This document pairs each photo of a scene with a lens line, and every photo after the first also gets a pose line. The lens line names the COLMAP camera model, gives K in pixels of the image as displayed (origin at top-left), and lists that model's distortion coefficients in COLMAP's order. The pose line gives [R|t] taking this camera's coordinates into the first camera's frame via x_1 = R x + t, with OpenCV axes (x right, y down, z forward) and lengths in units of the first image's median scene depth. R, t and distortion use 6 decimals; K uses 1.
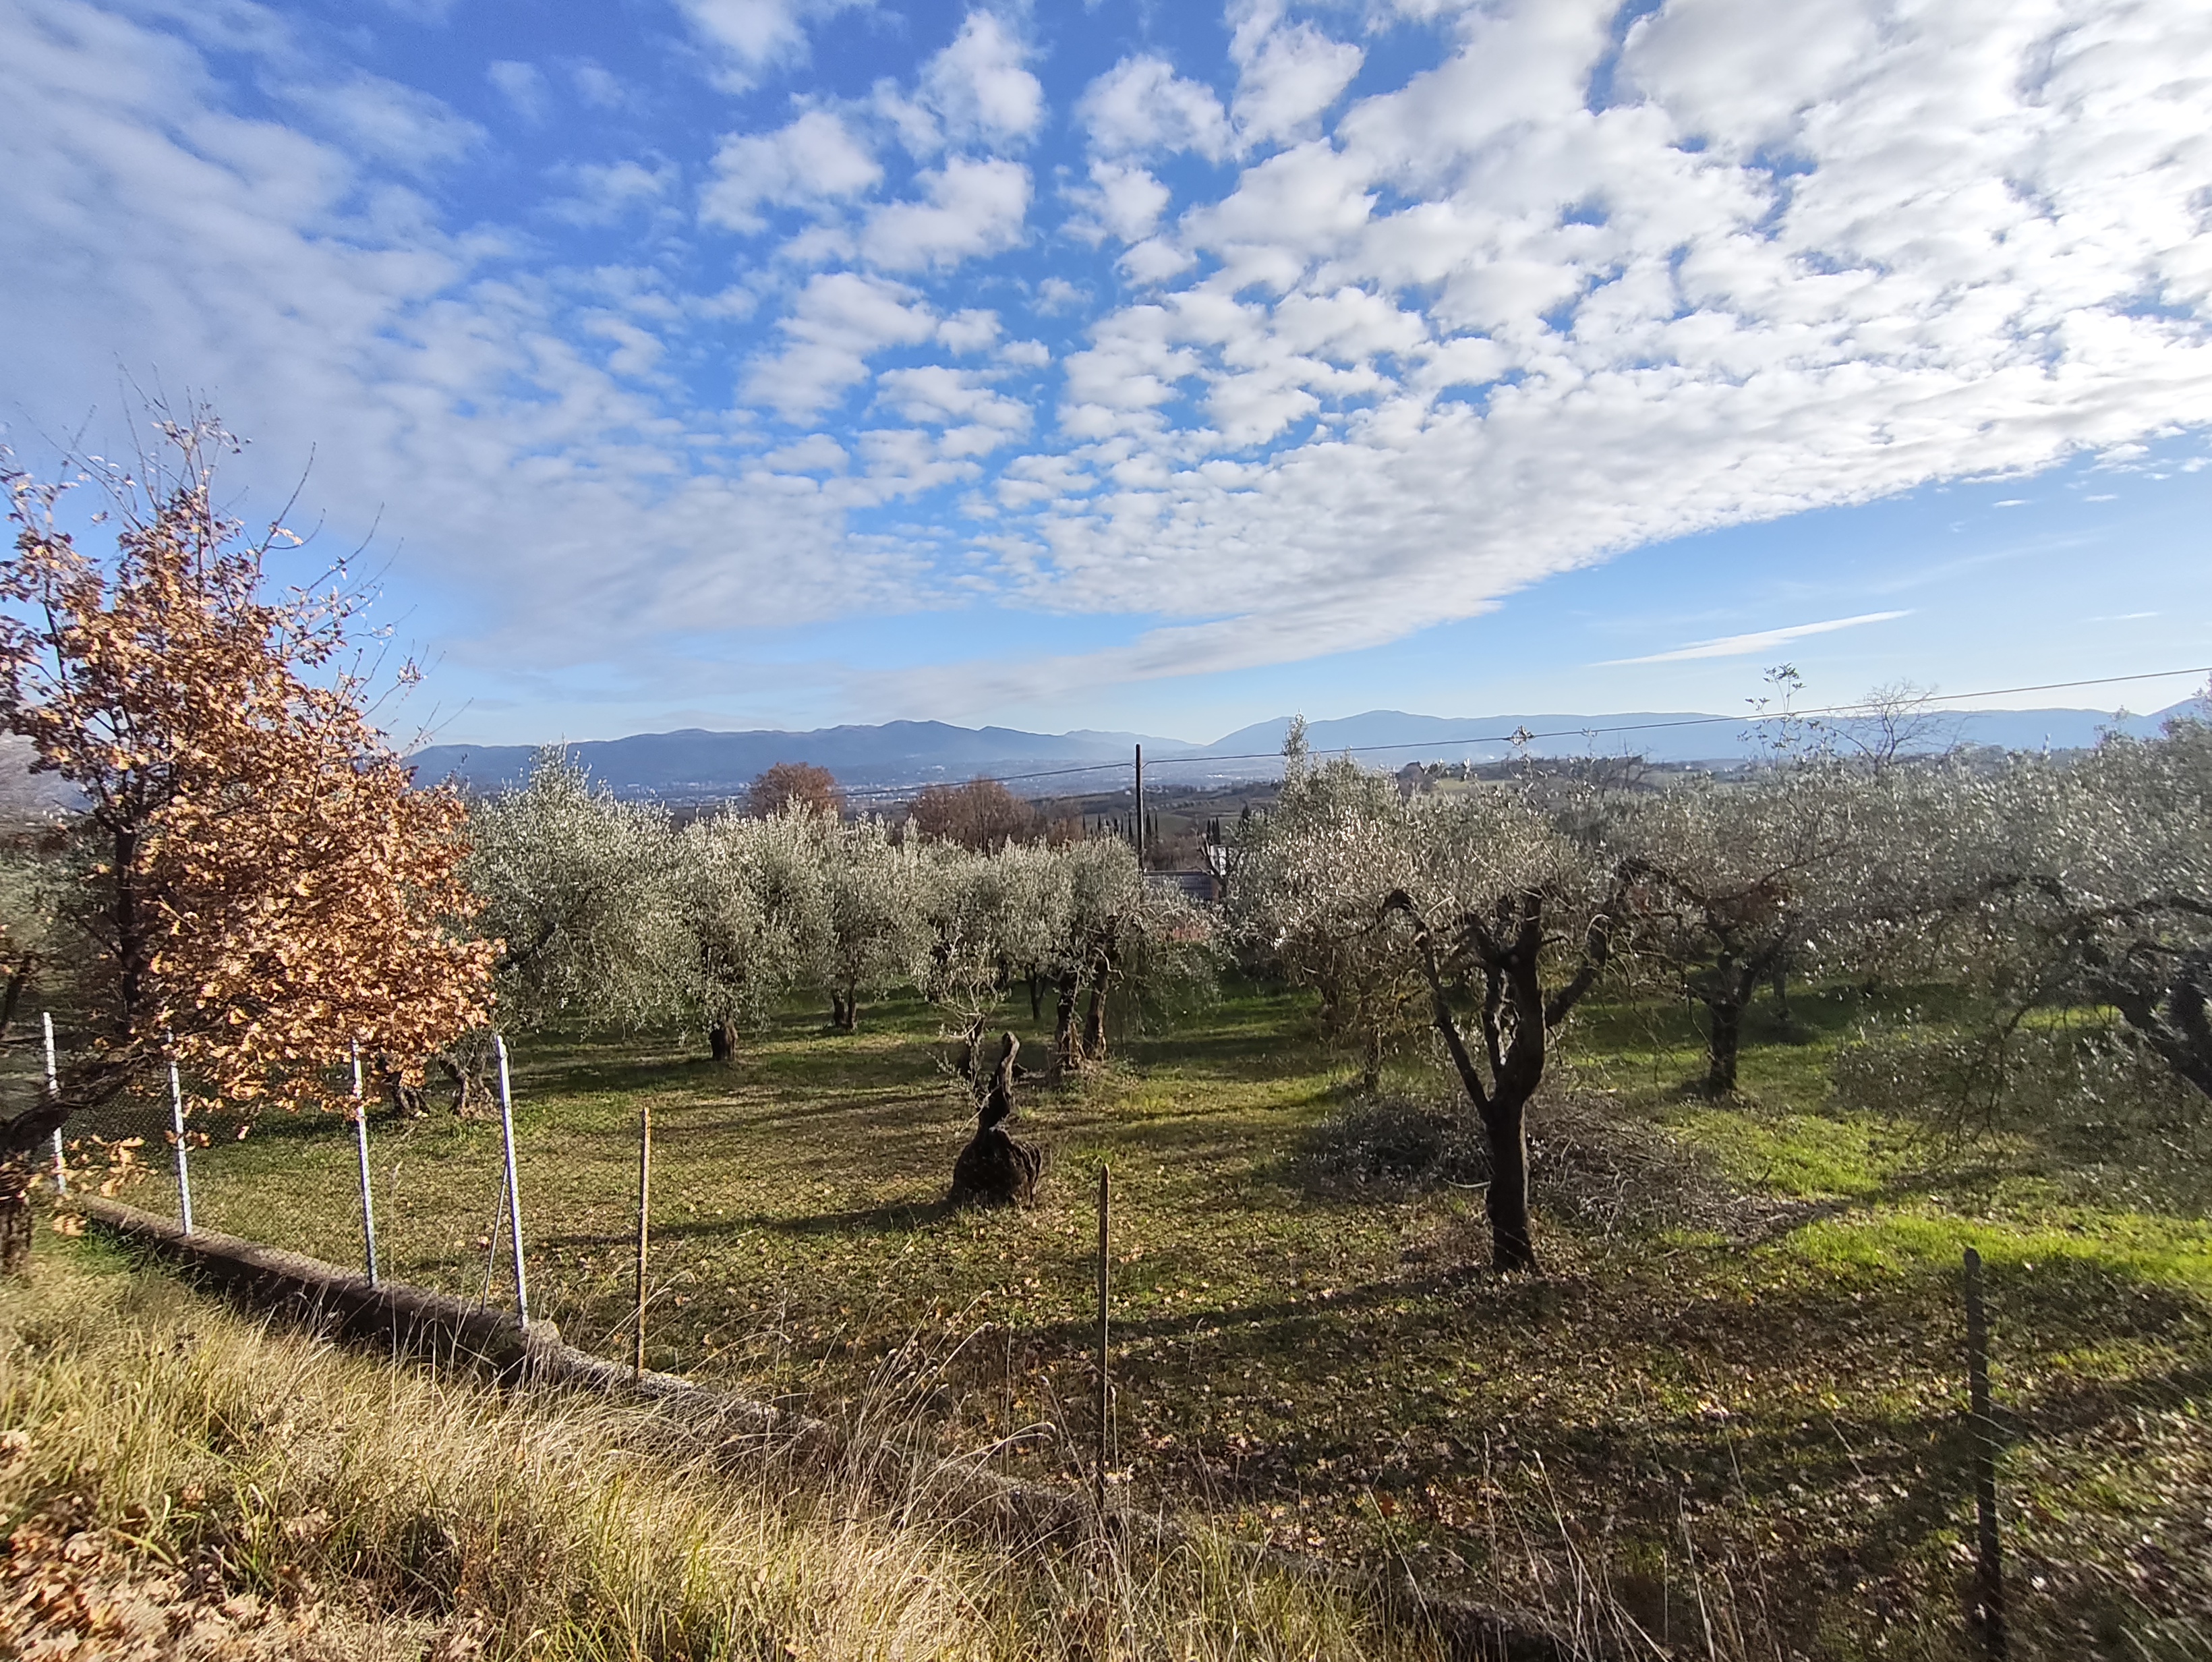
lens RADIAL K [[985.7, 0, 1096.1], [0, 985.7, 814.1], [0, 0, 1]] dist [-0.003252, 0.005789]
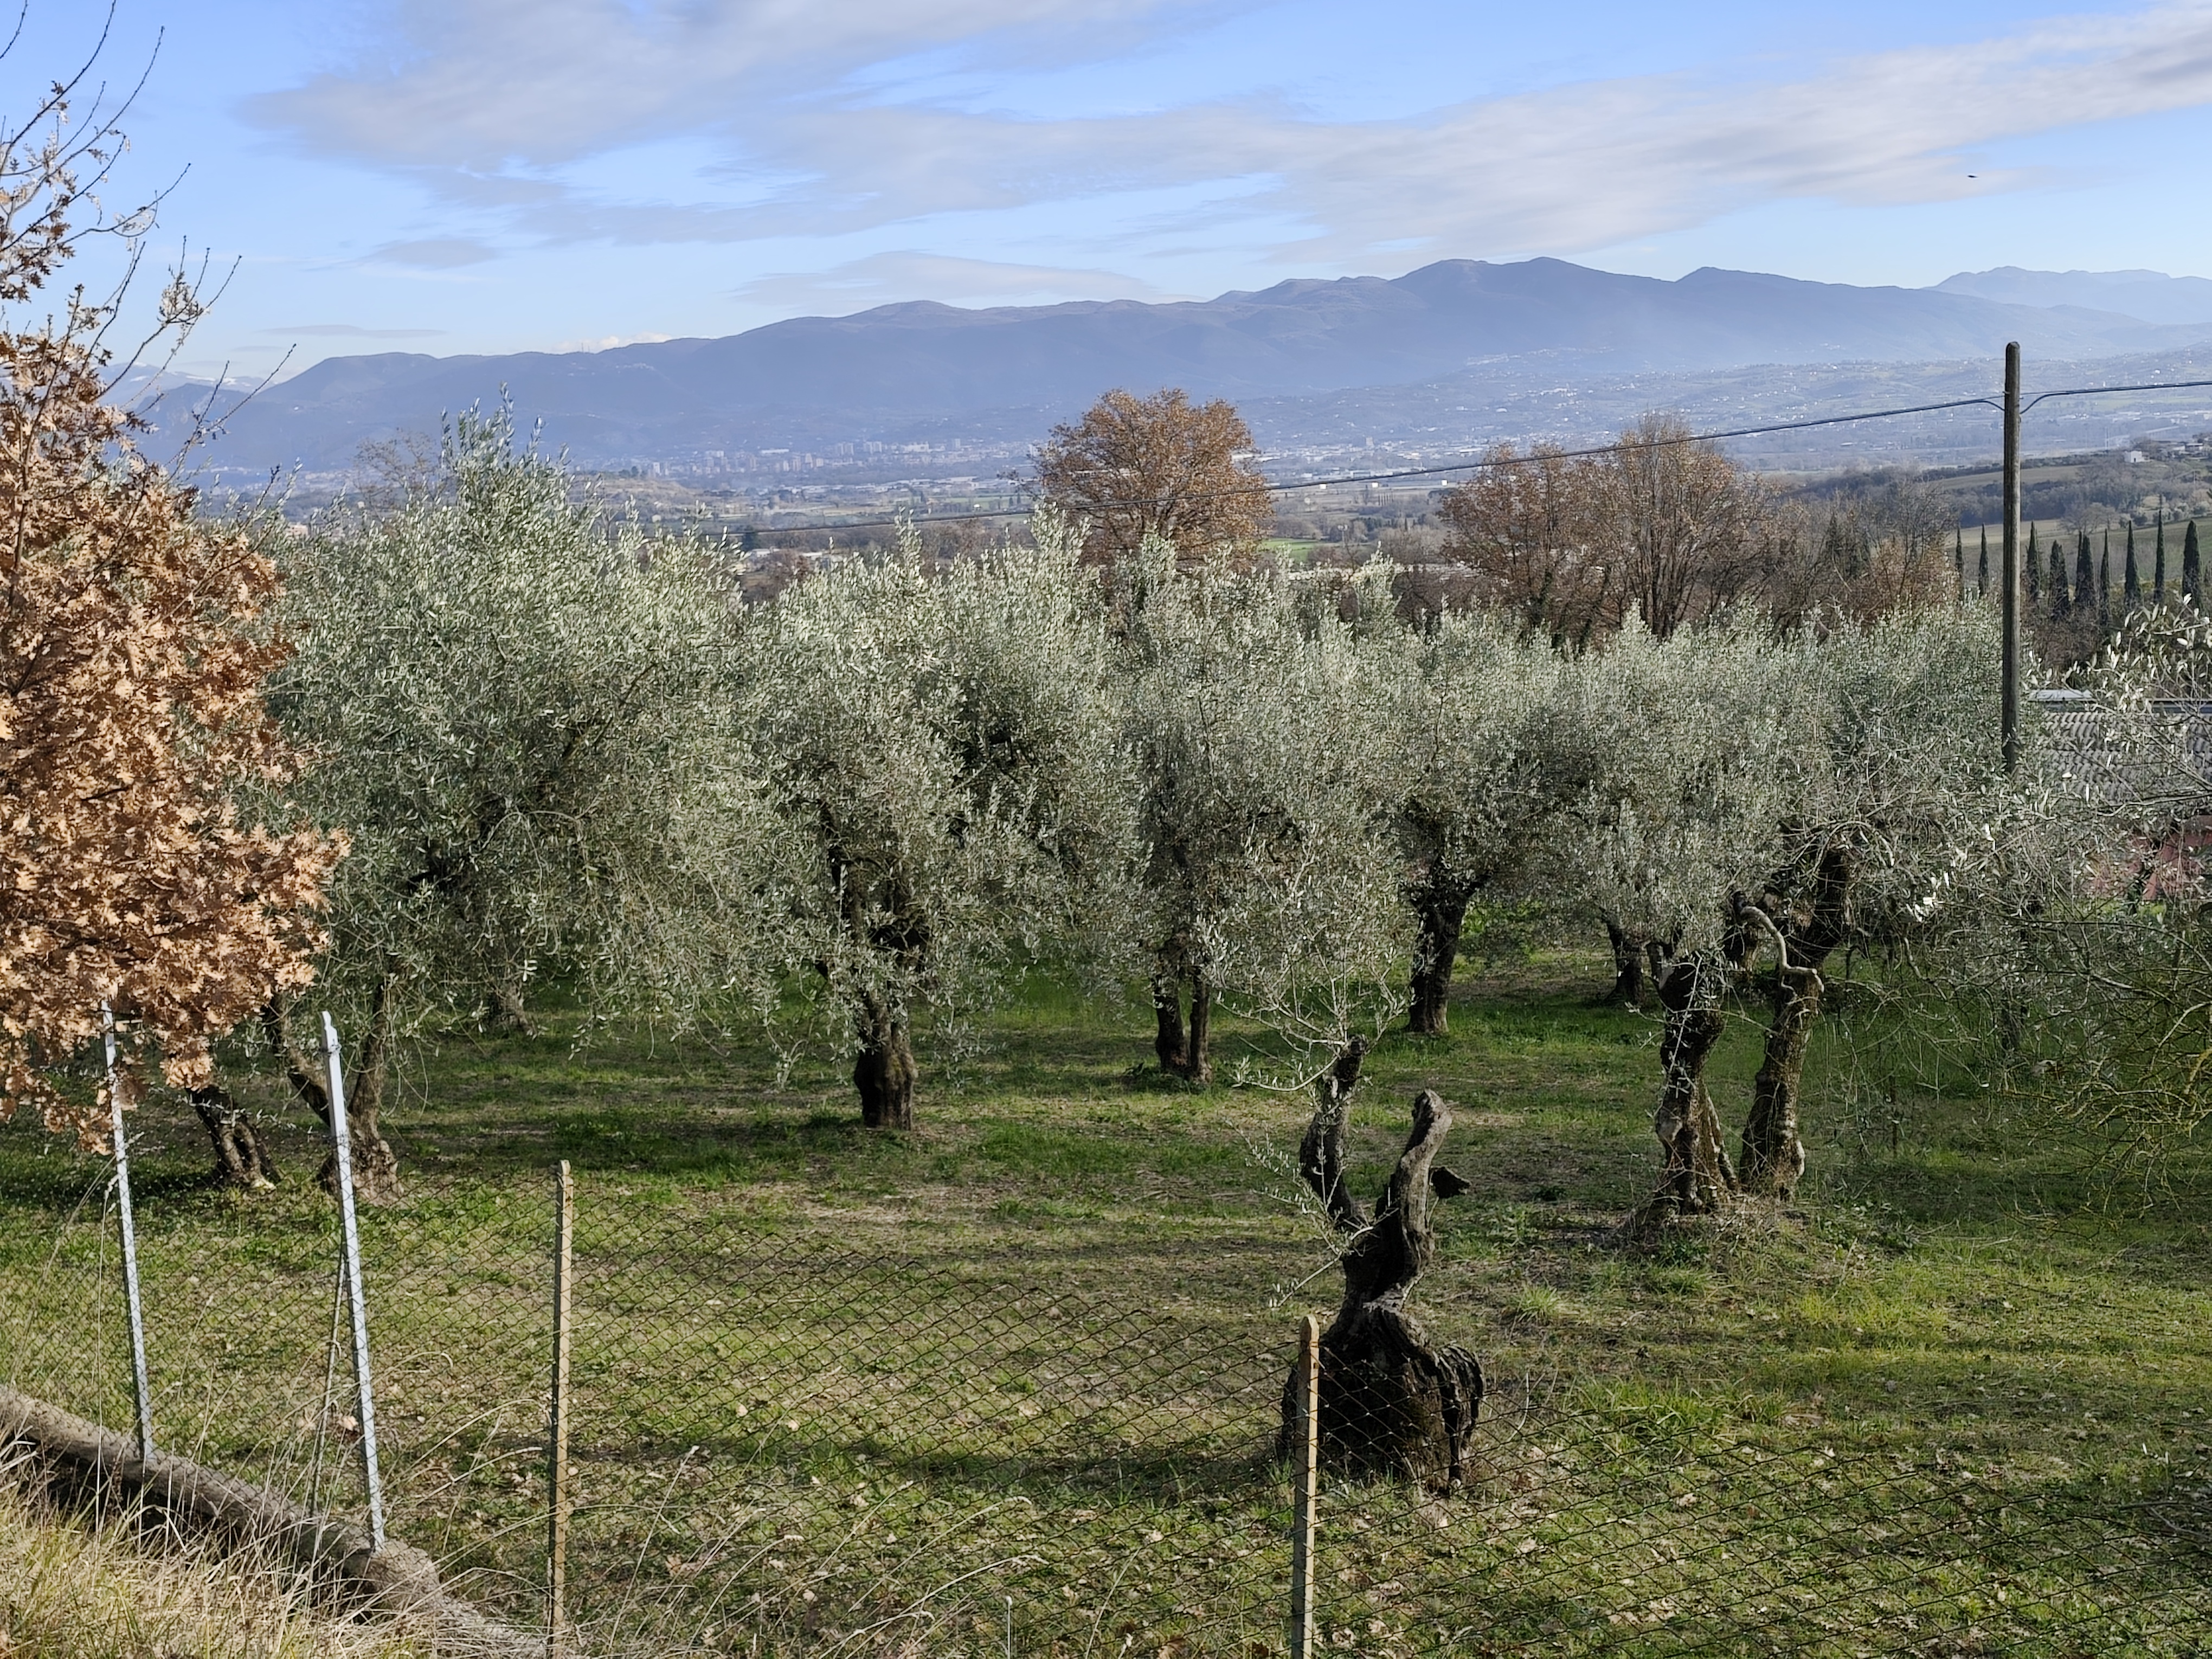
lens RADIAL K [[2798.6, 0, 1106.0], [0, 2798.6, 829.5], [0, 0, 1]] dist [0.154977, -0.390195]
pose [[0.943726, 0.035880, -0.328775, 0.132030], [0.000926, 0.993807, 0.111115, -0.018113], [0.330726, -0.105166, 0.937849, -0.124391]]
